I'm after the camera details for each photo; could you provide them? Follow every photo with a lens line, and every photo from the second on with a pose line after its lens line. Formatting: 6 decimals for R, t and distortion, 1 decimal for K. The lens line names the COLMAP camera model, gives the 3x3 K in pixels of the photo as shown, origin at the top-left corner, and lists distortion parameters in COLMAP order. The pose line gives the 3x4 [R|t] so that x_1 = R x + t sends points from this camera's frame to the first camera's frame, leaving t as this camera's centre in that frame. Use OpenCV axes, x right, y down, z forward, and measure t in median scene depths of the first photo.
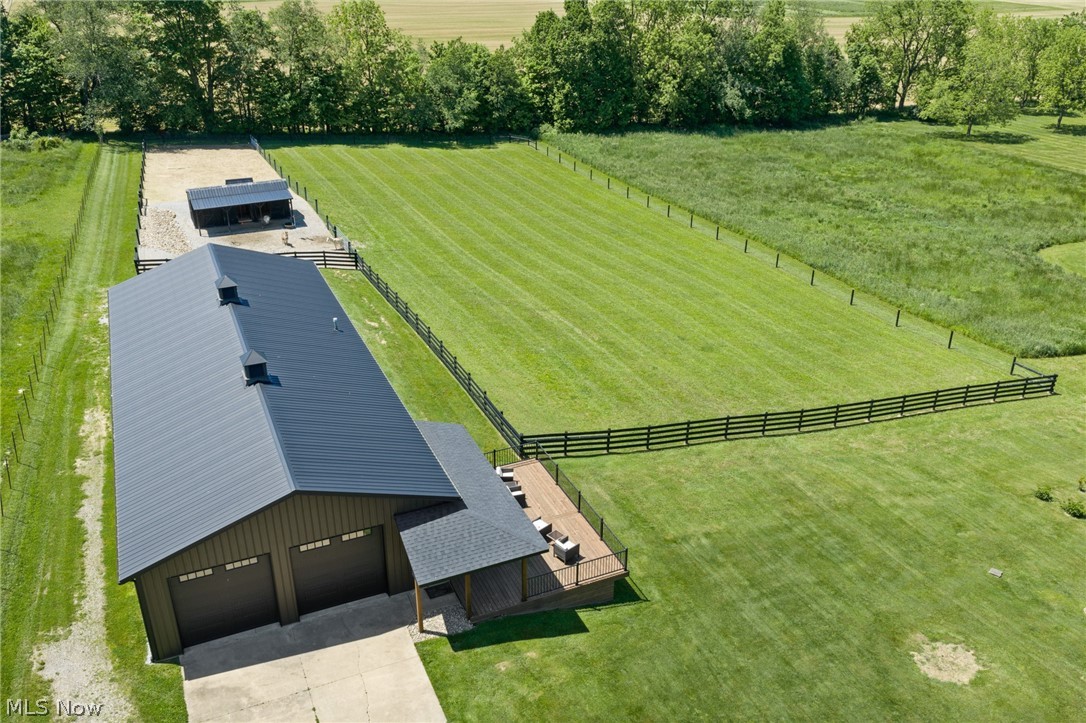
lens RADIAL K [[898.5, 0, 543.0], [0, 898.5, 361.5], [0, 0, 1]] dist [0.007470, -0.008174]
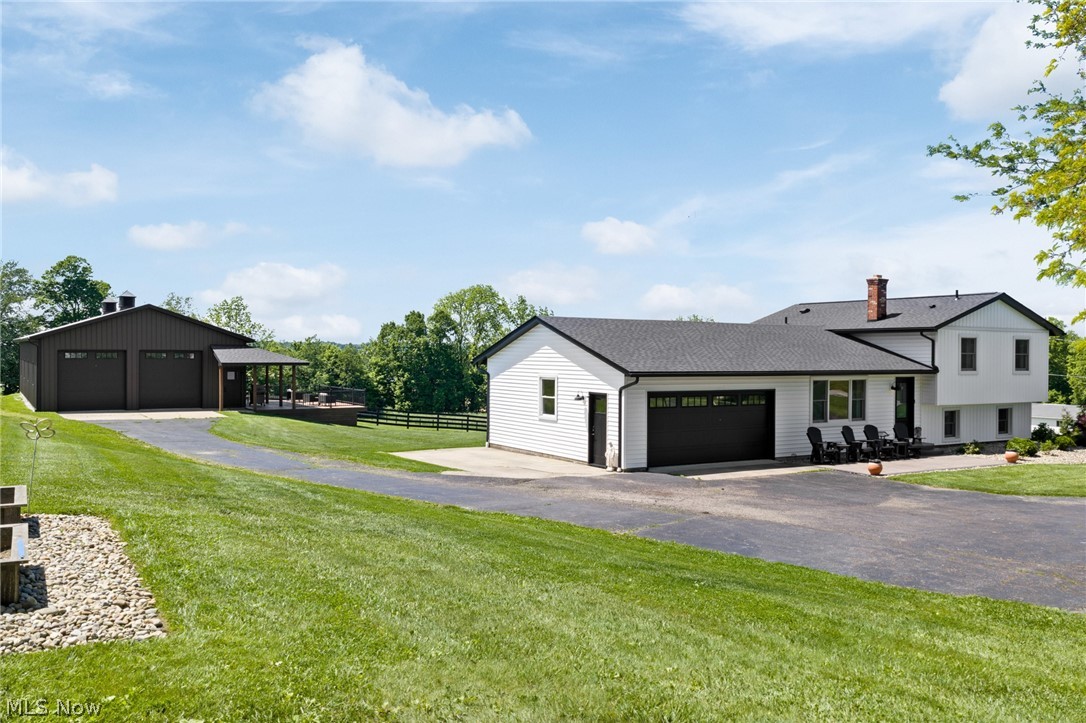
lens RADIAL K [[904.0, 0, 552.8], [0, 904.0, 361.1], [0, 0, 1]] dist [0.001795, -0.007235]
pose [[0.989496, 0.001511, 0.144550, 0.048019], [0.061117, 0.901806, -0.427798, 0.213346], [-0.131003, 0.432139, 0.892241, -0.117820]]
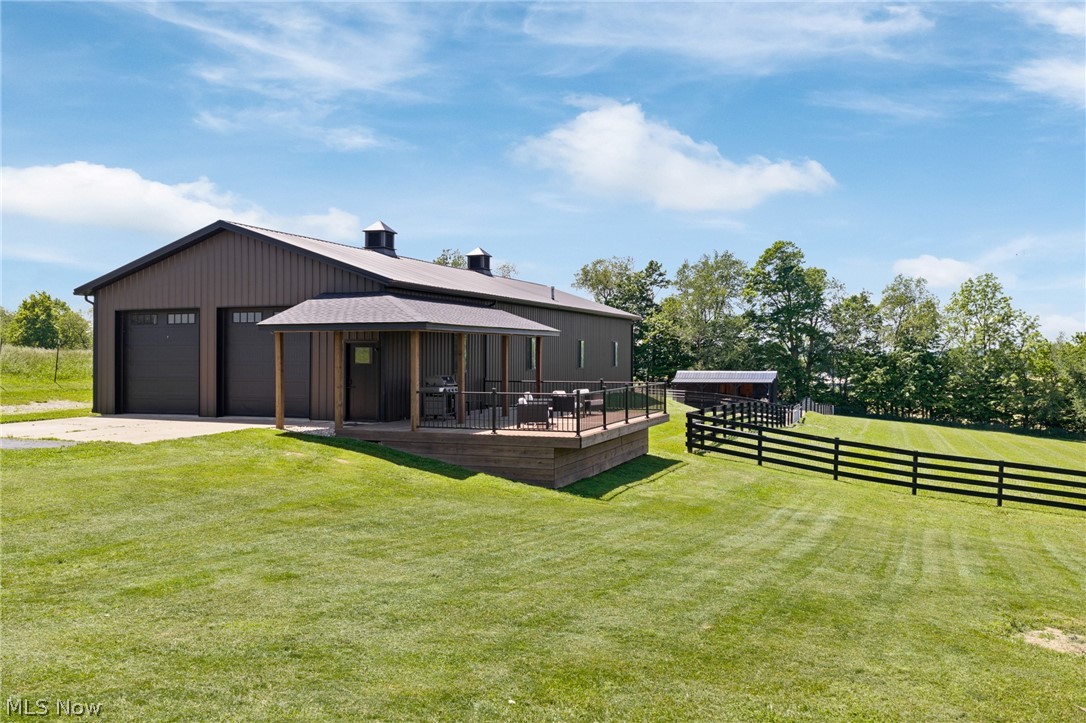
lens RADIAL K [[904.0, 0, 552.8], [0, 904.0, 361.1], [0, 0, 1]] dist [0.001795, -0.007235]
pose [[0.715520, 0.000797, -0.698591, 0.127259], [-0.307163, 0.898509, -0.313581, 0.095788], [0.627440, 0.438955, 0.643146, 0.146000]]
